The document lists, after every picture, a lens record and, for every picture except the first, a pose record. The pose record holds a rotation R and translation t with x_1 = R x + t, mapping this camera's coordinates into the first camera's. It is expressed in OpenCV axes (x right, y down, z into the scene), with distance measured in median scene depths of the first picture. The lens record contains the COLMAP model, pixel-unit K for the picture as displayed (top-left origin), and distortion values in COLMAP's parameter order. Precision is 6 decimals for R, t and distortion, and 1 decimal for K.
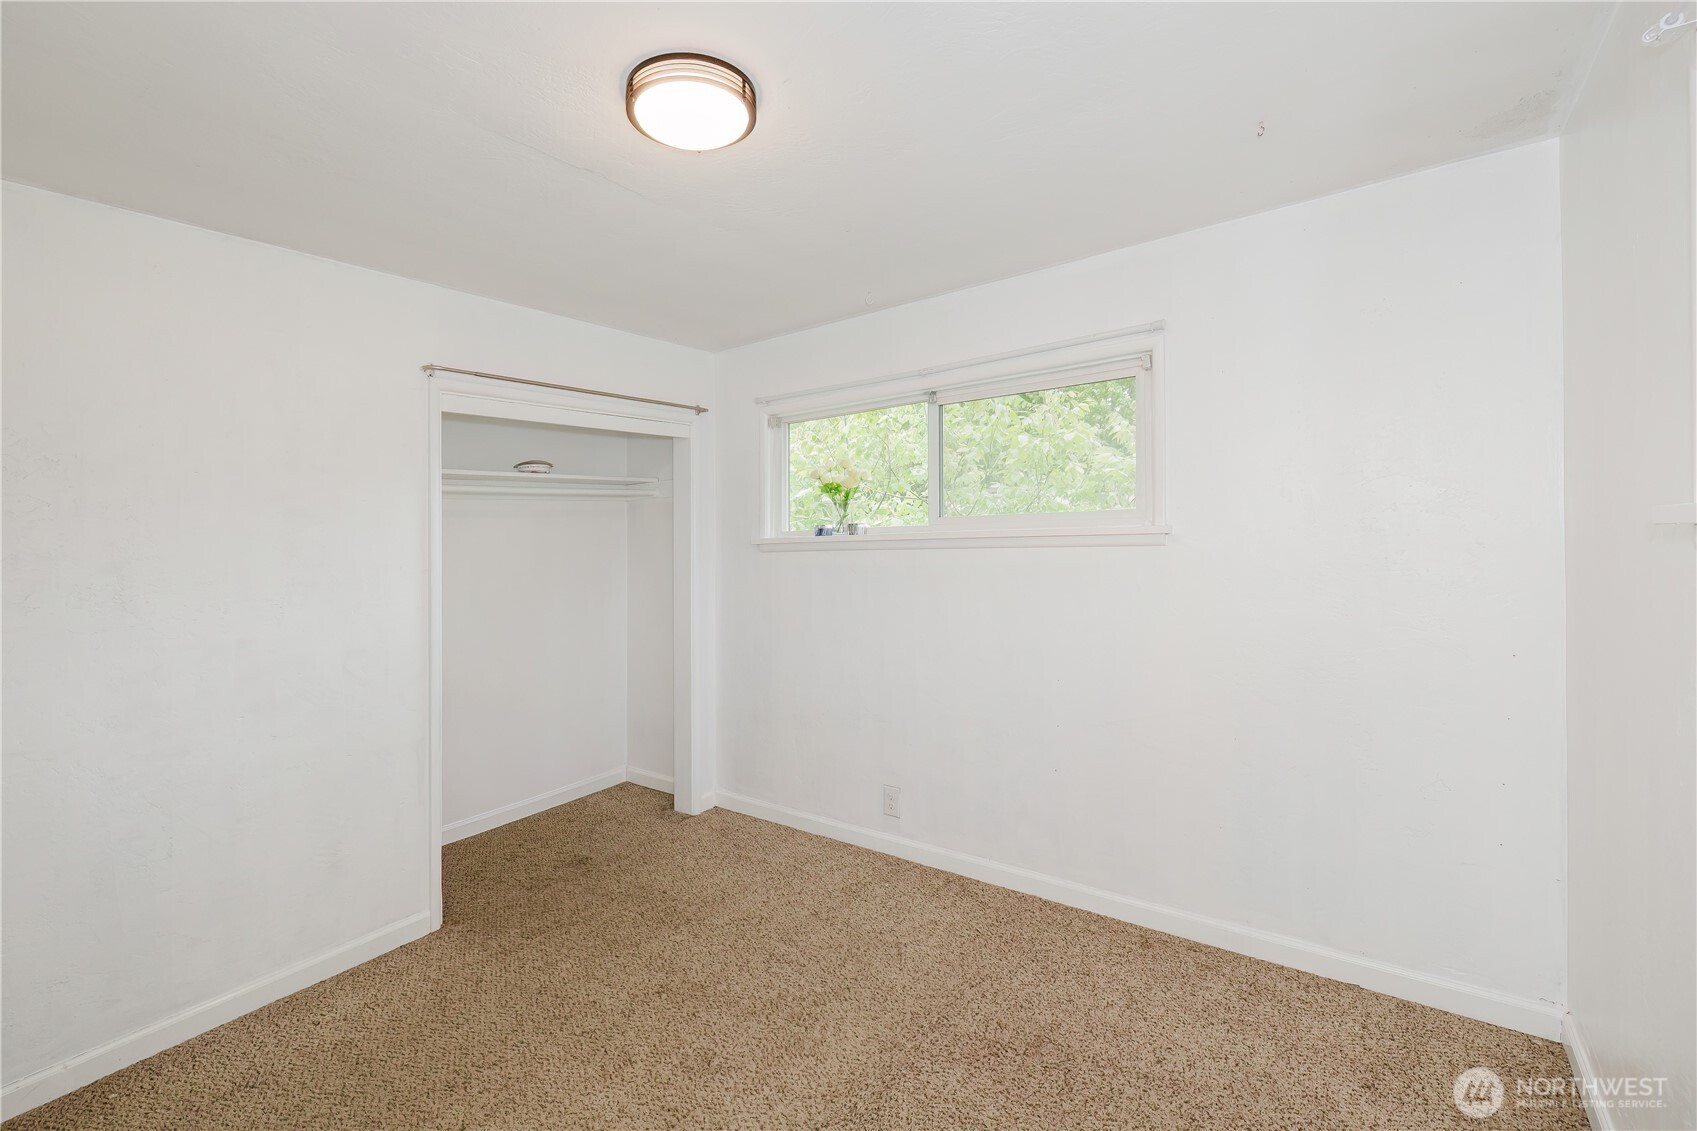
lens RADIAL K [[733.2, 0, 844.4], [0, 733.2, 536.4], [0, 0, 1]] dist [0.000202, -0.000187]
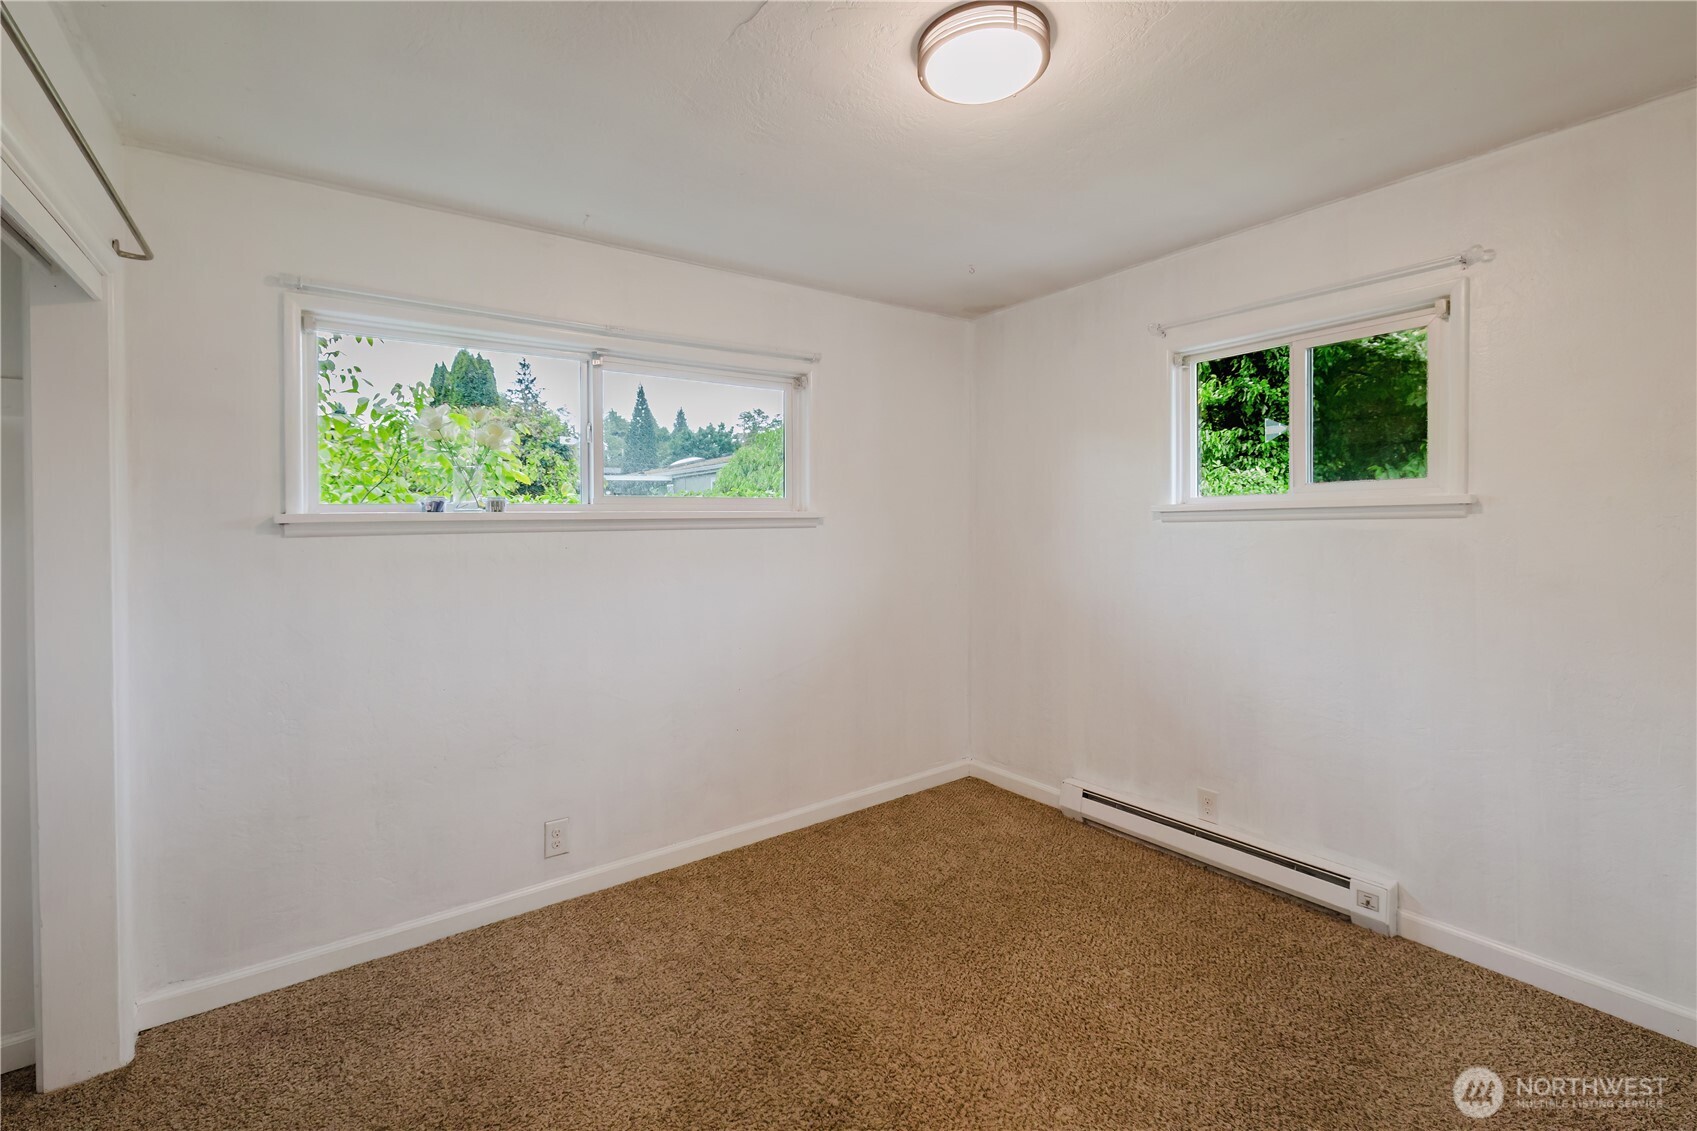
lens RADIAL K [[733.2, 0, 844.4], [0, 733.2, 536.4], [0, 0, 1]] dist [0.000202, -0.000187]
pose [[0.295398, 0.000617, 0.955374, -0.632750], [0.001663, 0.999998, -0.001160, 0.026181], [-0.955373, 0.001931, 0.295397, 0.454017]]
